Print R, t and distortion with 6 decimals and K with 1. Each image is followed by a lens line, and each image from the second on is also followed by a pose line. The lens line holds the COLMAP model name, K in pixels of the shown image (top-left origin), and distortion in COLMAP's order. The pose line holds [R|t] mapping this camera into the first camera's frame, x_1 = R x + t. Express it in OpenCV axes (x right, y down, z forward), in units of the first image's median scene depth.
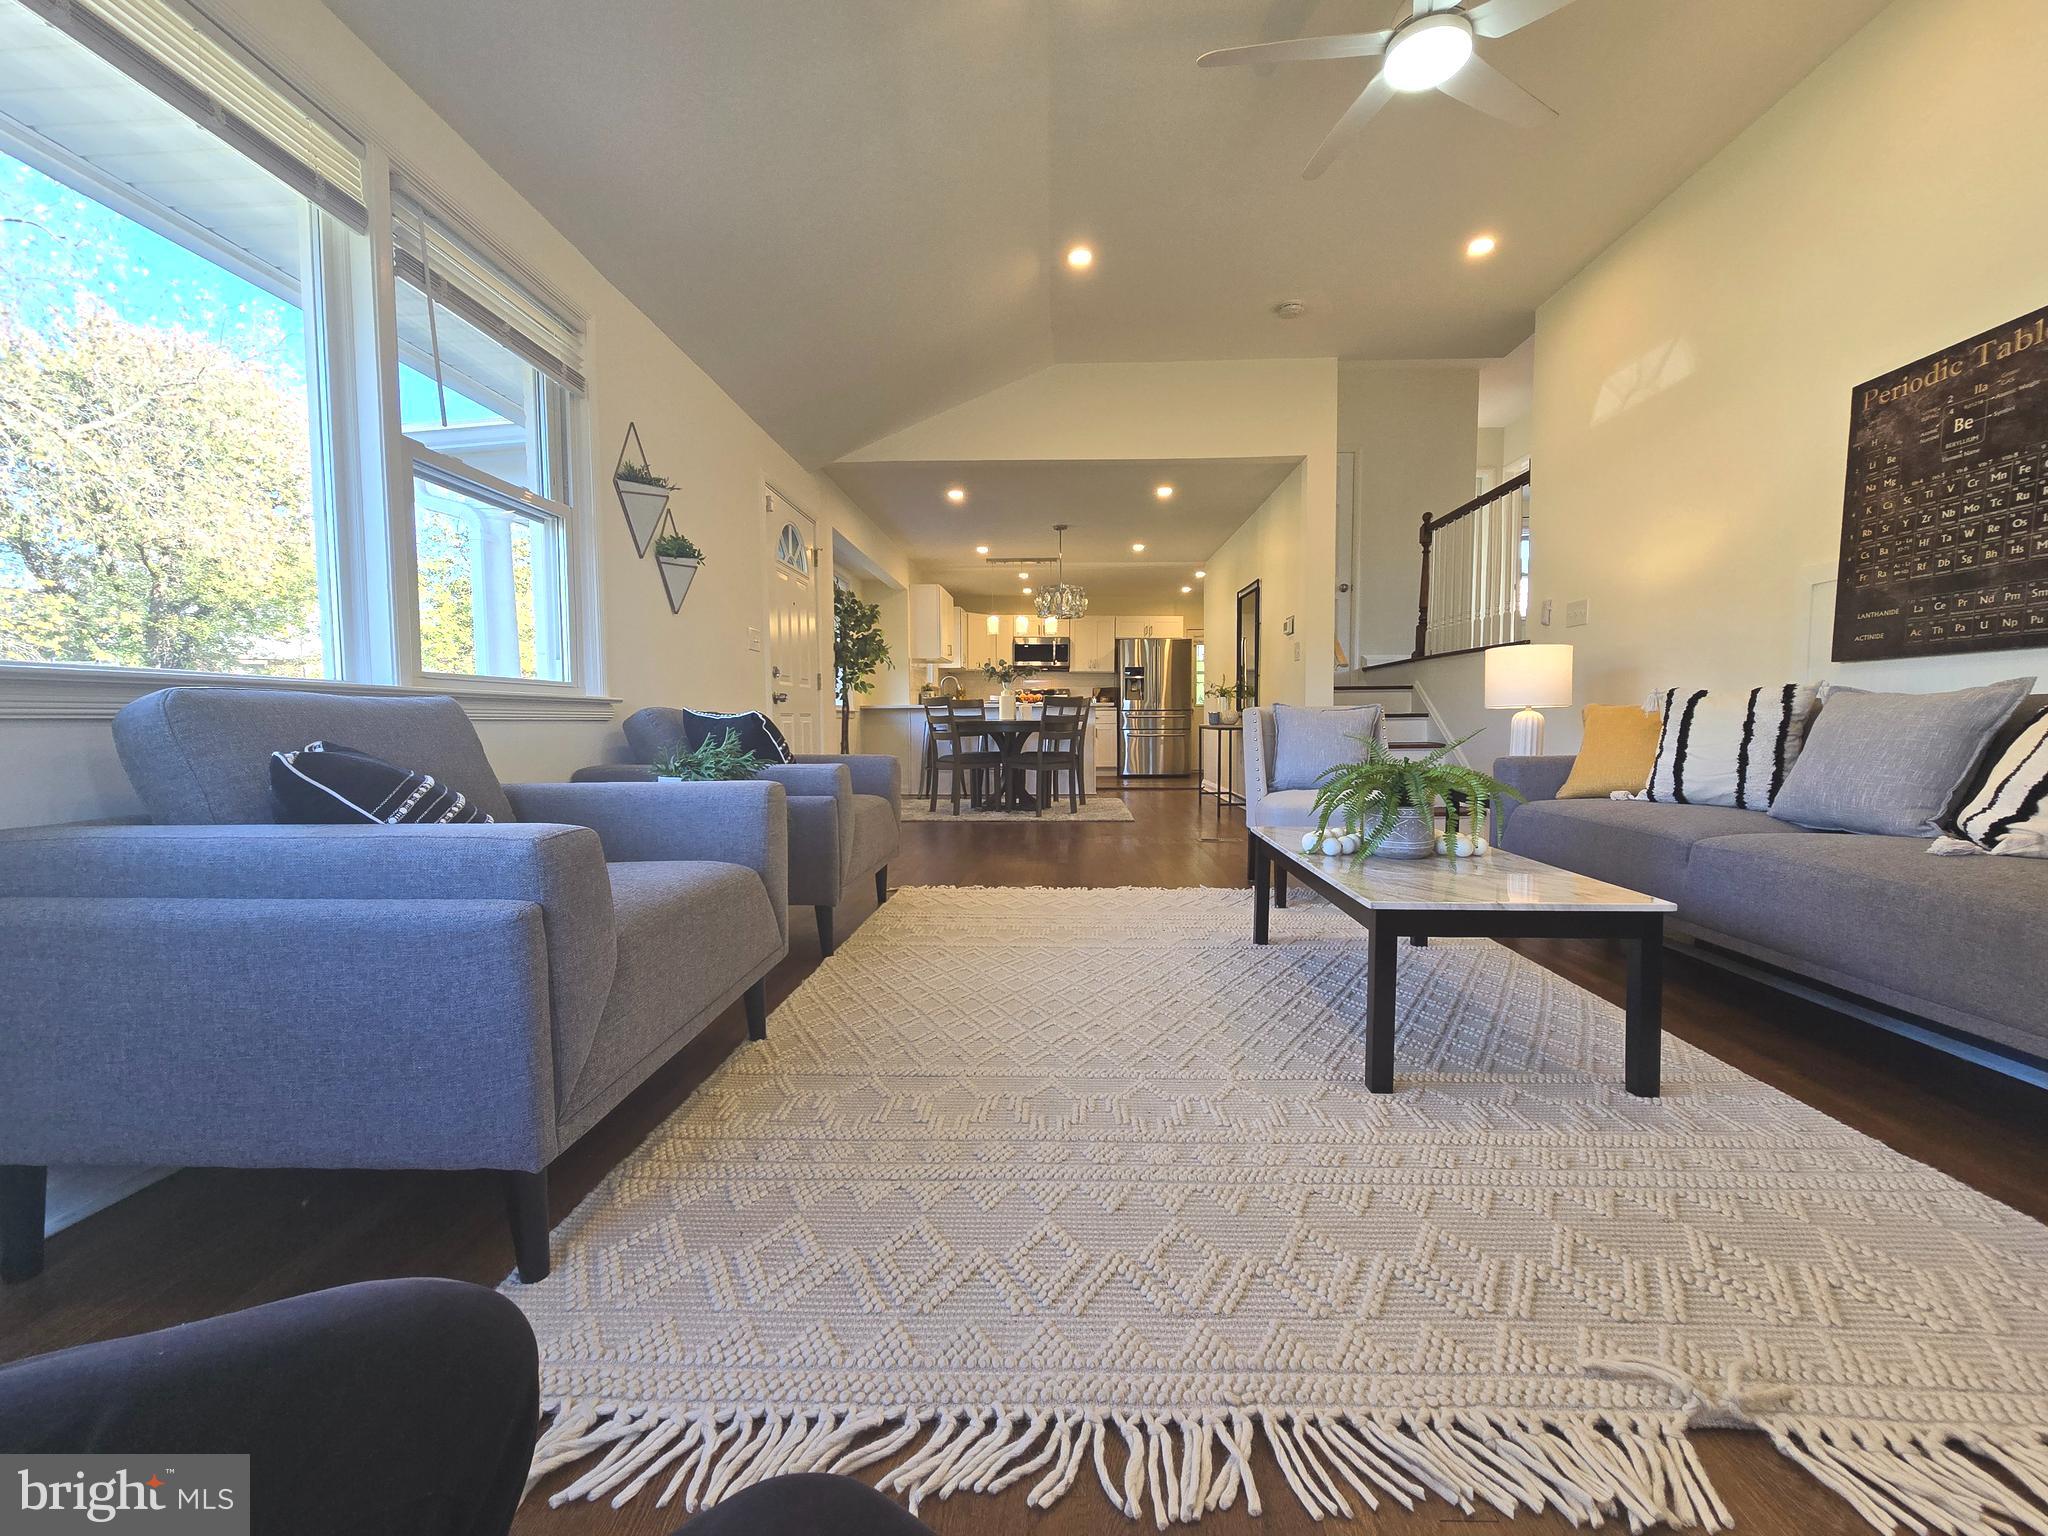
lens RADIAL K [[835.9, 0, 1037.9], [0, 835.9, 770.9], [0, 0, 1]] dist [0.000019, 0.000765]
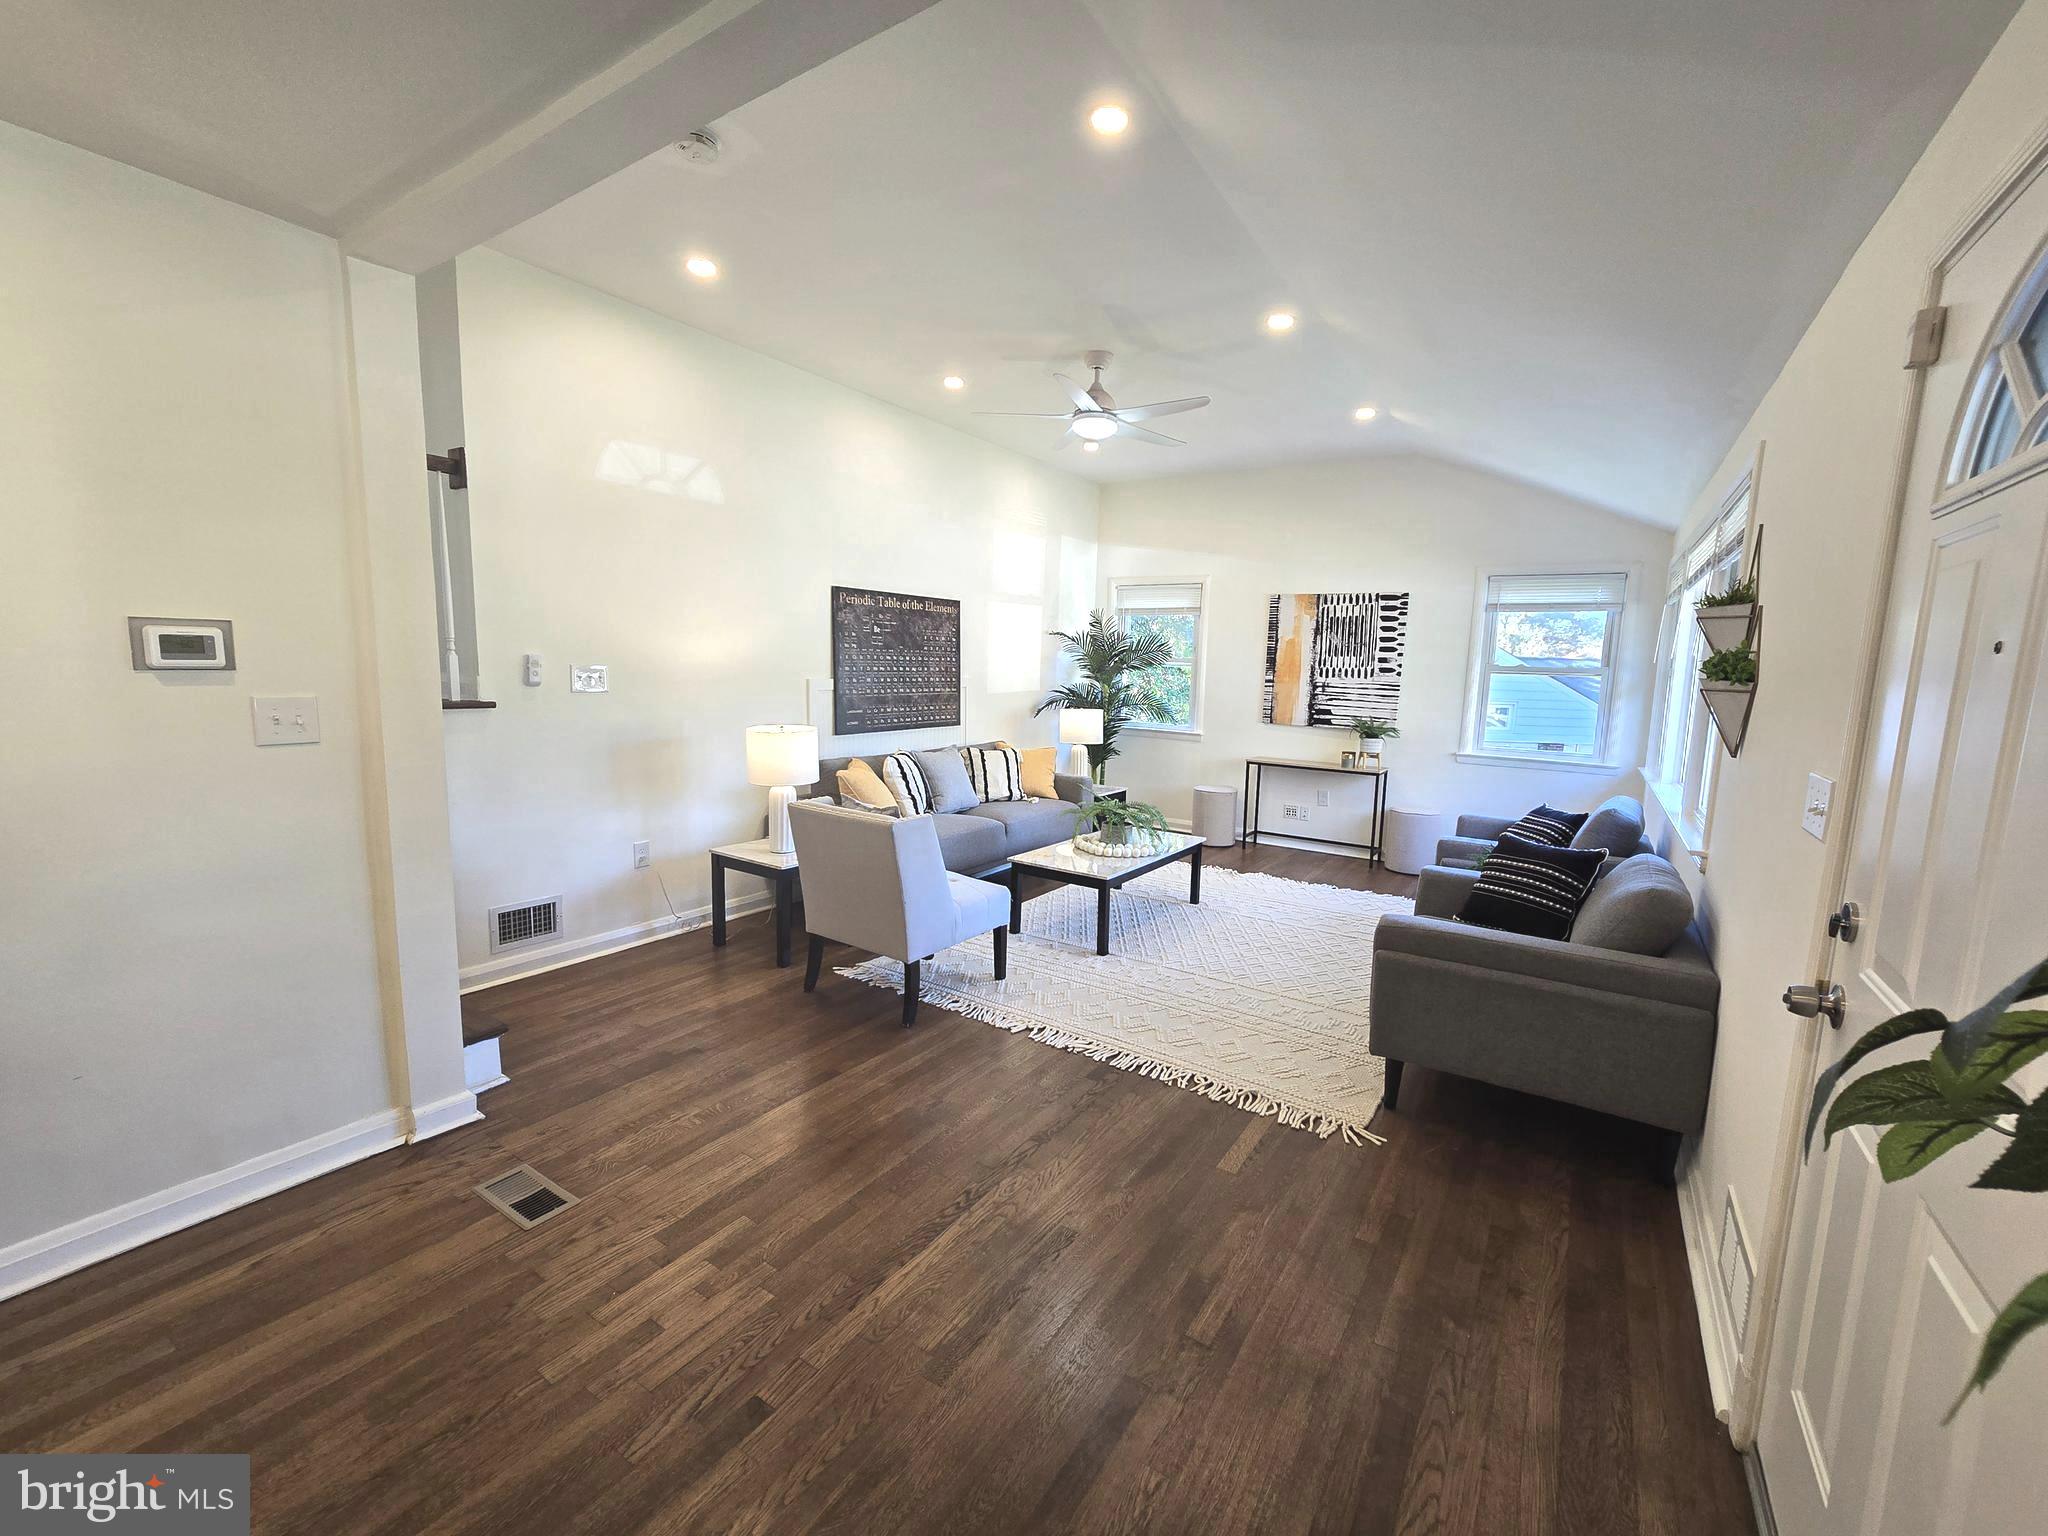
lens RADIAL K [[835.9, 0, 1036.0], [0, 835.9, 776.2], [0, 0, 1]] dist [0.000019, 0.000765]
pose [[-0.849522, -0.092903, 0.519309, -0.452000], [0.006964, 0.982311, 0.187125, -0.462983], [-0.527508, 0.162583, -0.833848, 2.798488]]
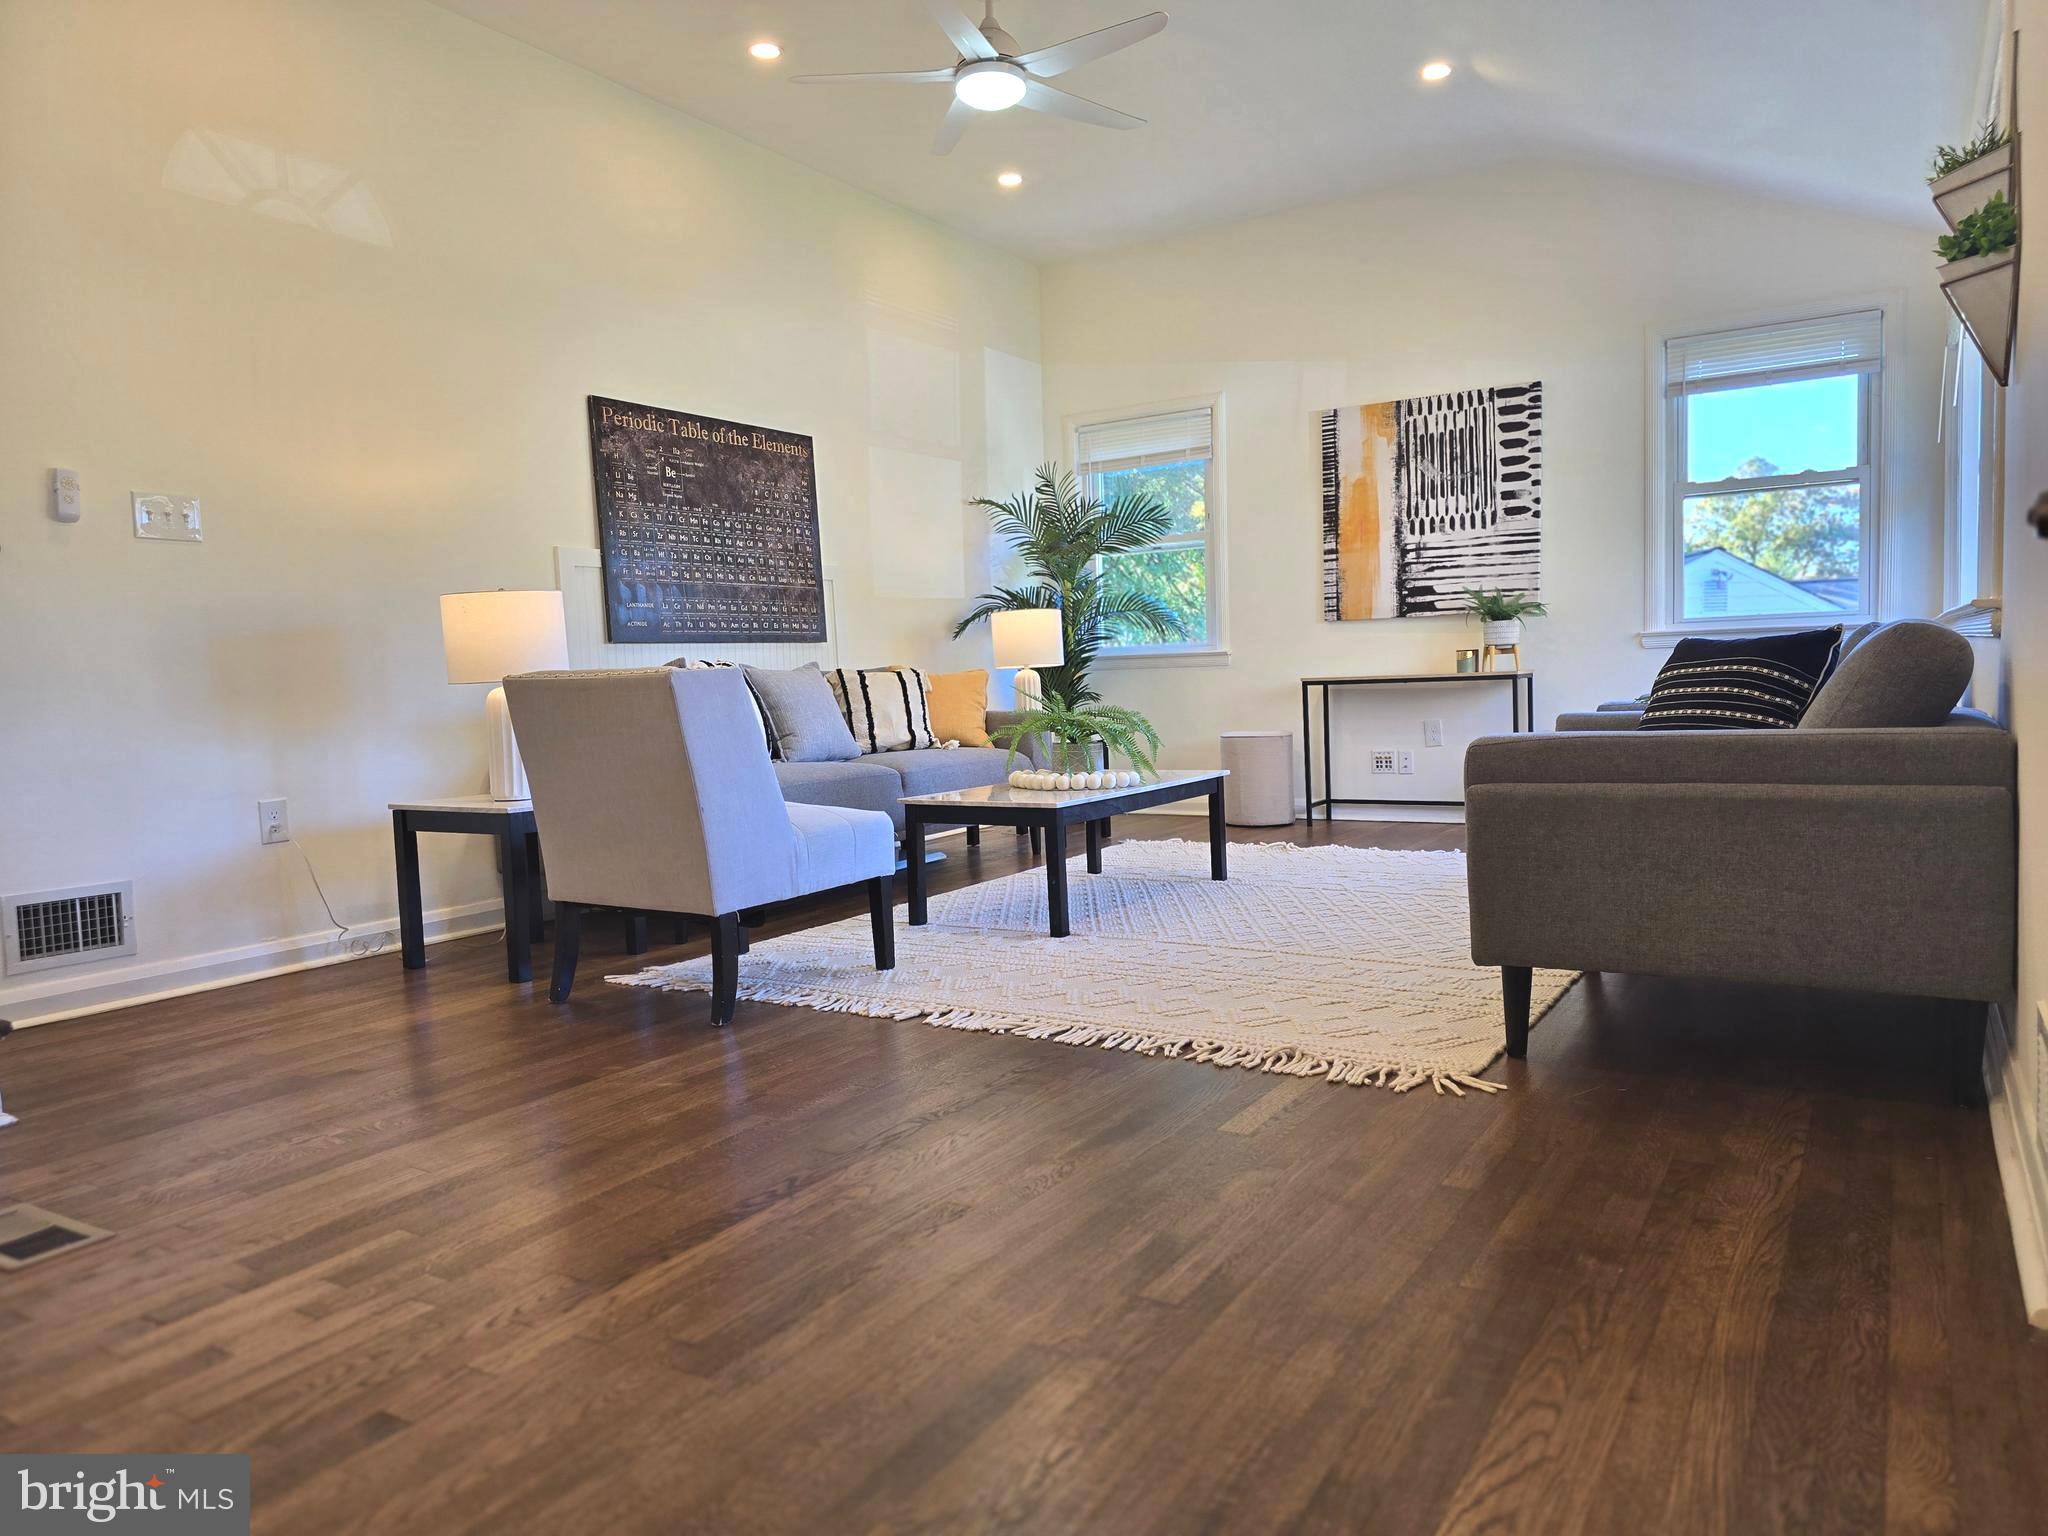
lens RADIAL K [[1376.6, 0, 1034.6], [0, 1376.6, 779.5], [0, 0, 1]] dist [0.035338, -0.021258]
pose [[-0.862450, -0.004803, 0.506120, -0.548301], [0.070400, 0.989097, 0.129350, -0.179973], [-0.501223, 0.147189, -0.852708, 2.790859]]
